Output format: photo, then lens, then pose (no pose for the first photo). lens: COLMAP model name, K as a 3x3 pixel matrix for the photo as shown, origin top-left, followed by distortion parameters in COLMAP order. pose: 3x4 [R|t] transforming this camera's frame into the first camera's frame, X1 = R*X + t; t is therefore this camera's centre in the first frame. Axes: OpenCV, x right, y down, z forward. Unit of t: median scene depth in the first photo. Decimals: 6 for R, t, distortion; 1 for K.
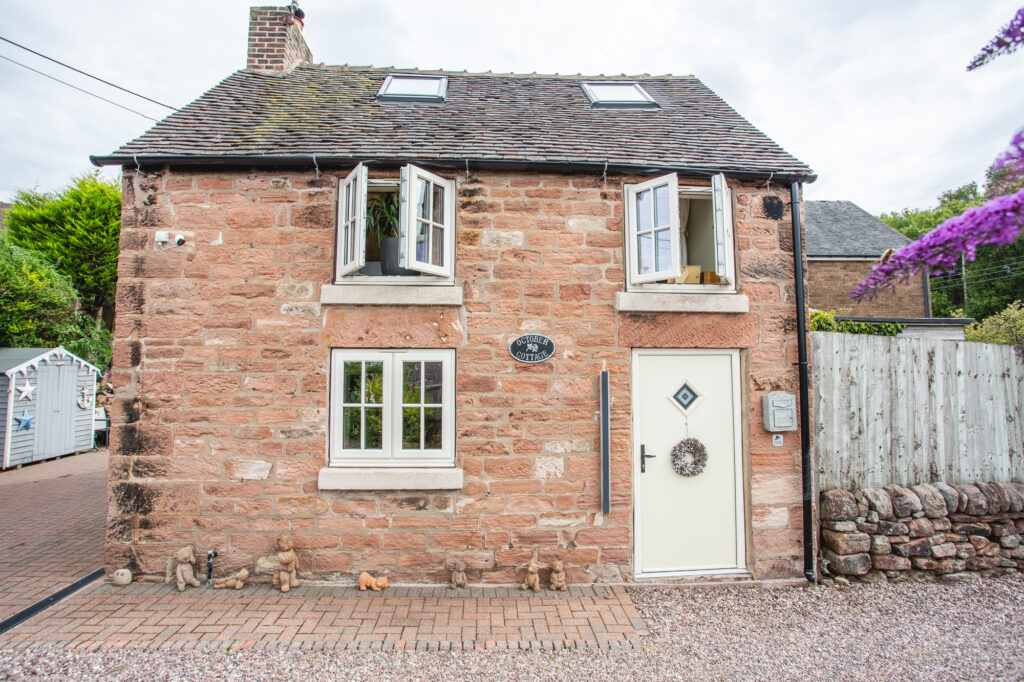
lens RADIAL K [[504.4, 0, 512.0], [0, 504.4, 341.0], [0, 0, 1]] dist [-0.013174, 0.000894]
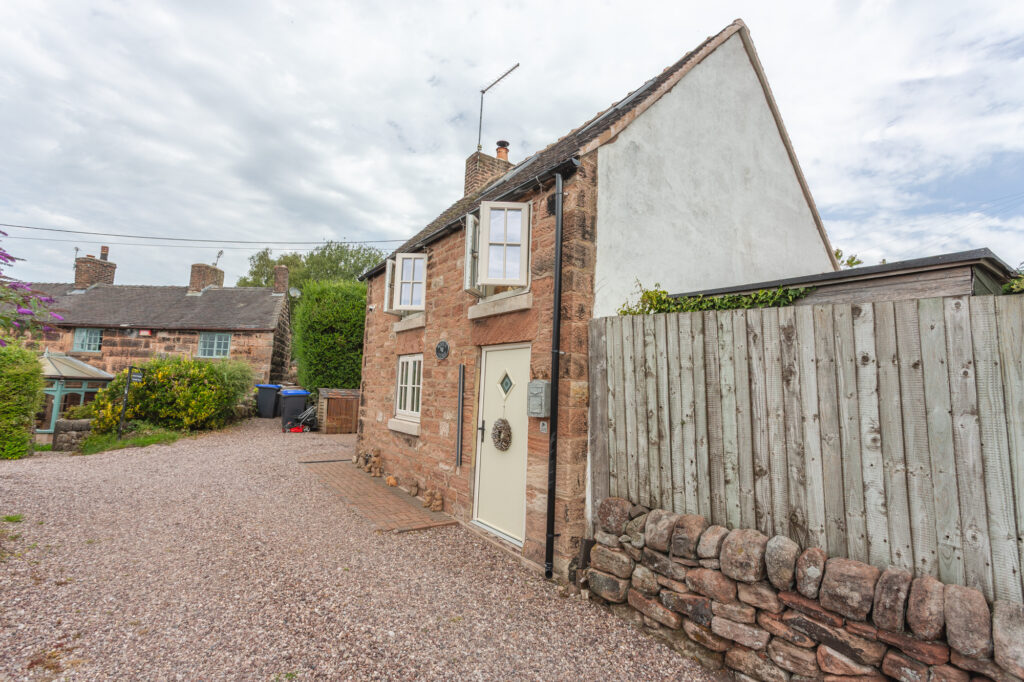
lens RADIAL K [[496.2, 0, 512.0], [0, 496.2, 341.0], [0, 0, 1]] dist [0.013710, 0.000425]
pose [[0.473828, -0.068817, -0.877924, 1.356725], [0.009187, 0.997274, -0.073214, 0.091586], [0.880569, 0.026625, 0.473169, 0.440375]]
